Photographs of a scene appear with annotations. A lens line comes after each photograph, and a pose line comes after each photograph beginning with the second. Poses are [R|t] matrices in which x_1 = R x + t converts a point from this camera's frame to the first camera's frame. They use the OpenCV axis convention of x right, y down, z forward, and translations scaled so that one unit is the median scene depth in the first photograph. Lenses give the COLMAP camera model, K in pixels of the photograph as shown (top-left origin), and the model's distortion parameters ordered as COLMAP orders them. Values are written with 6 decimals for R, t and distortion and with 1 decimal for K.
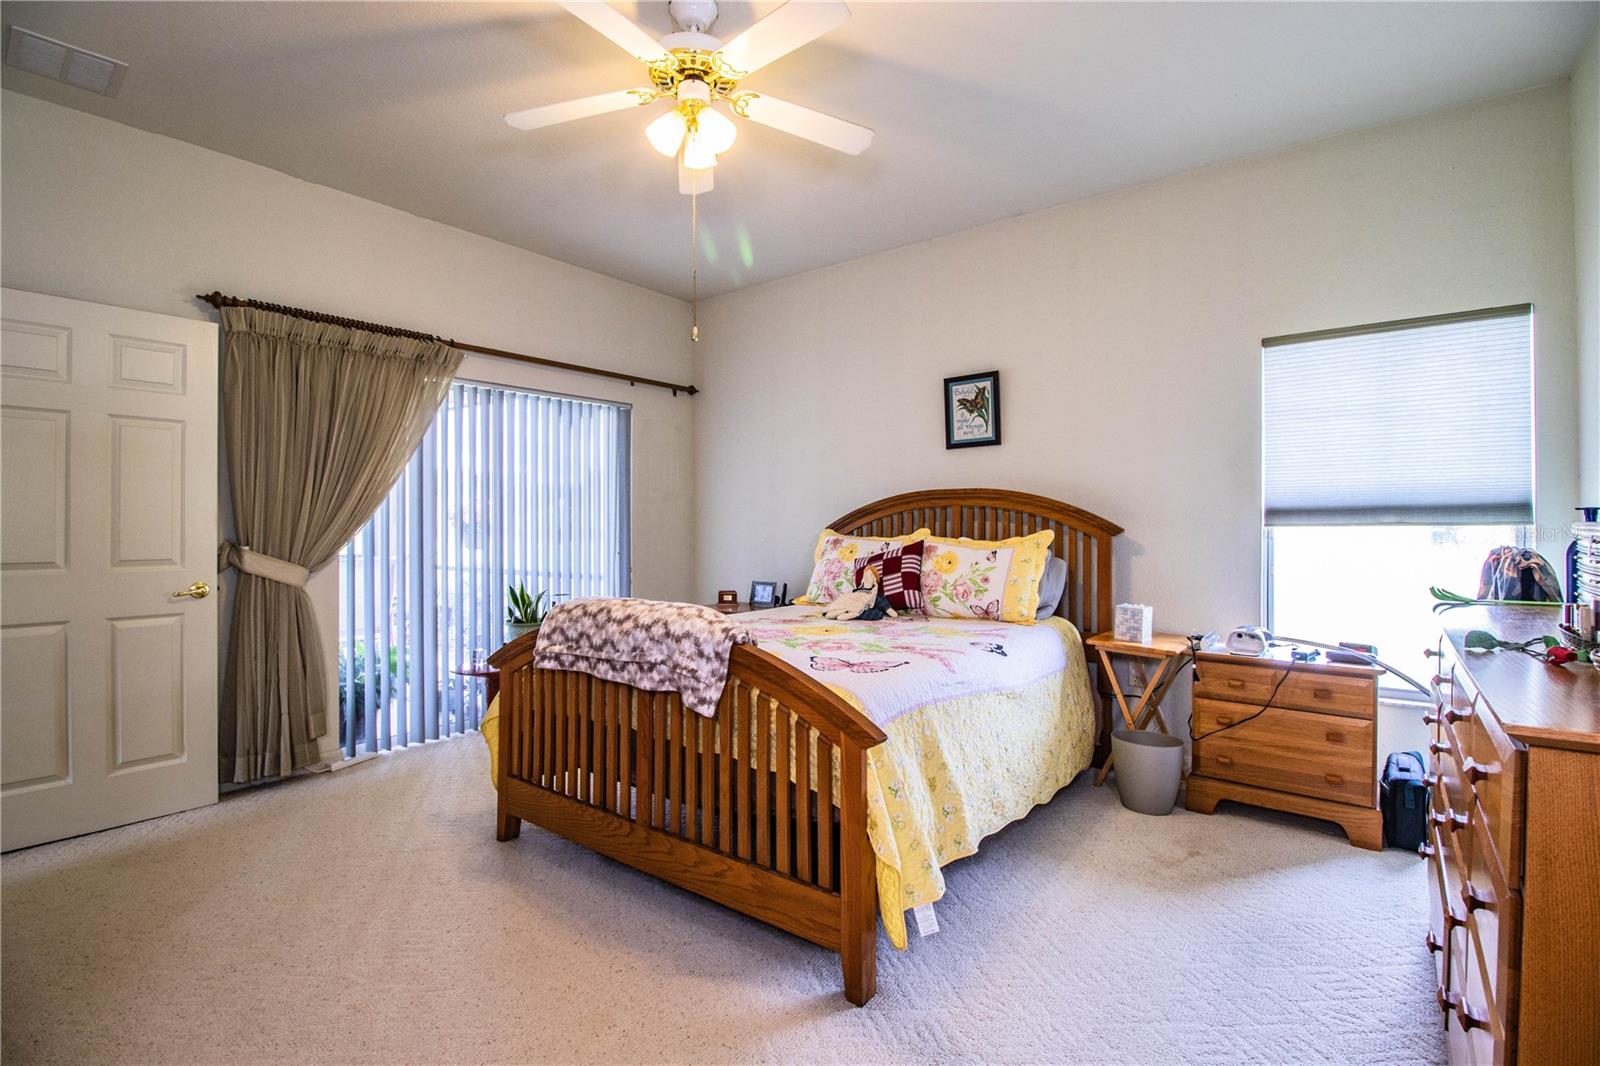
lens RADIAL K [[738.6, 0, 799.0], [0, 738.6, 522.0], [0, 0, 1]] dist [-0.010282, -0.005929]
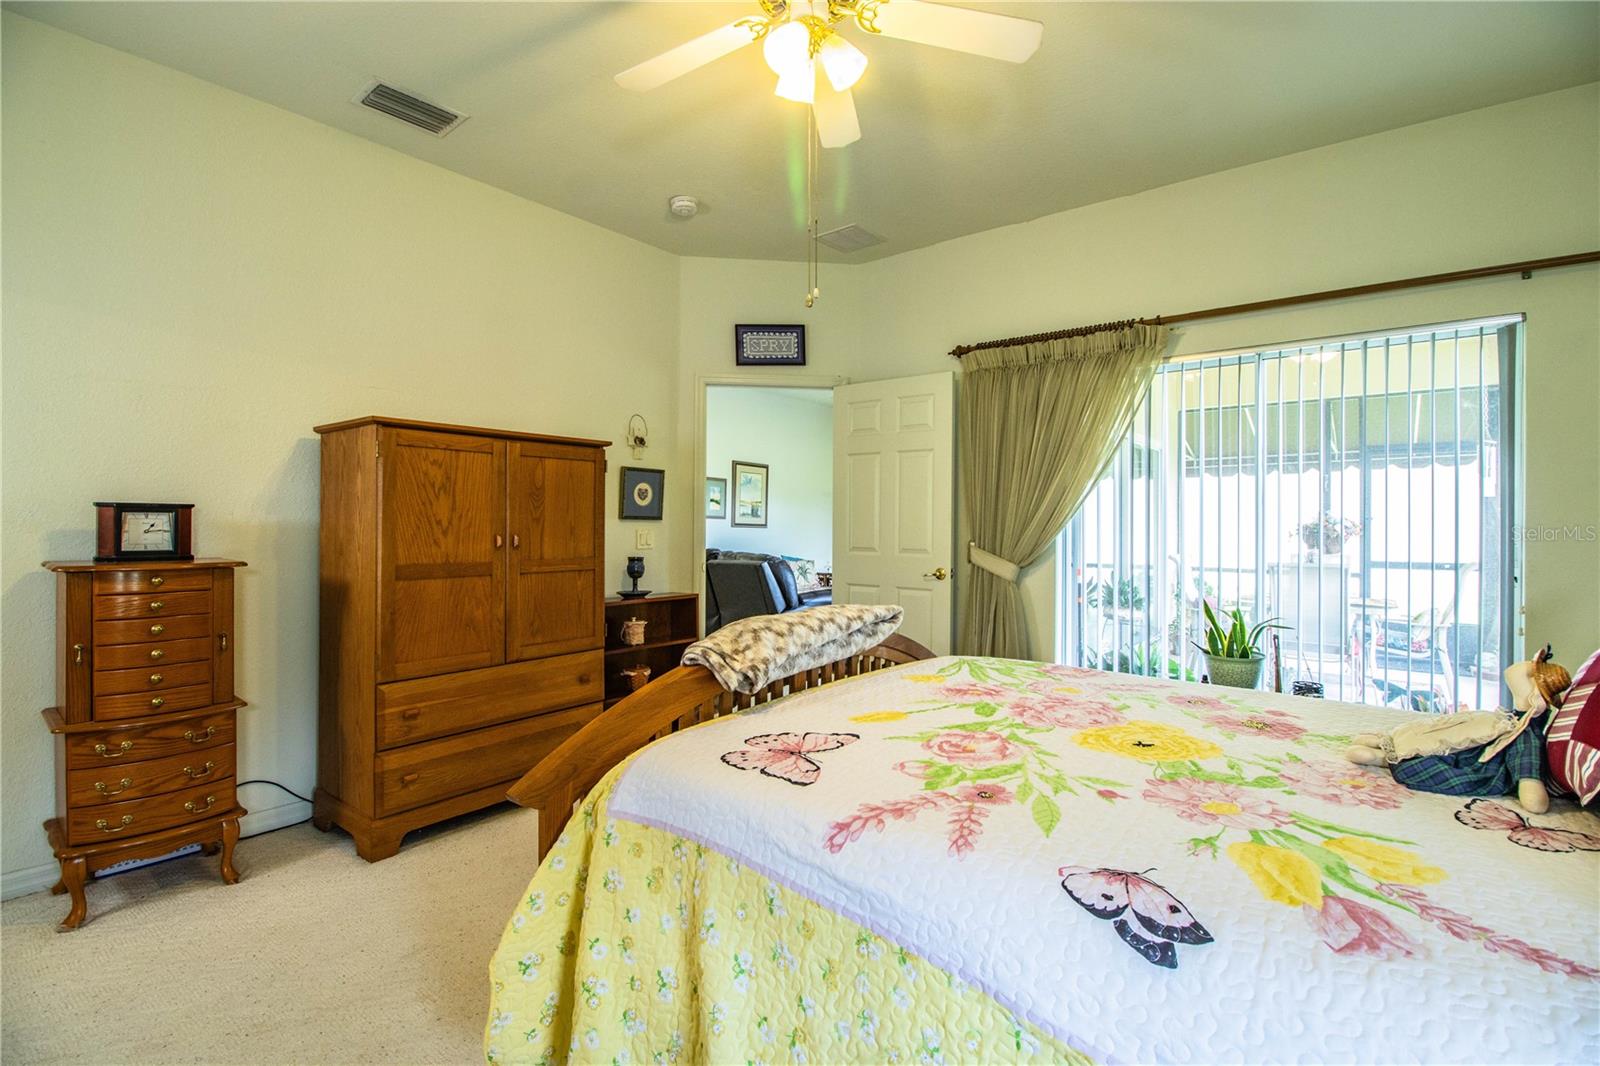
lens RADIAL K [[738.6, 0, 799.7], [0, 738.6, 521.6], [0, 0, 1]] dist [-0.010282, -0.005929]
pose [[0.001909, -0.003086, -0.999993, 0.453529], [-0.002451, 0.999992, -0.003091, 0.002473], [0.999995, 0.002457, 0.001902, 0.630168]]
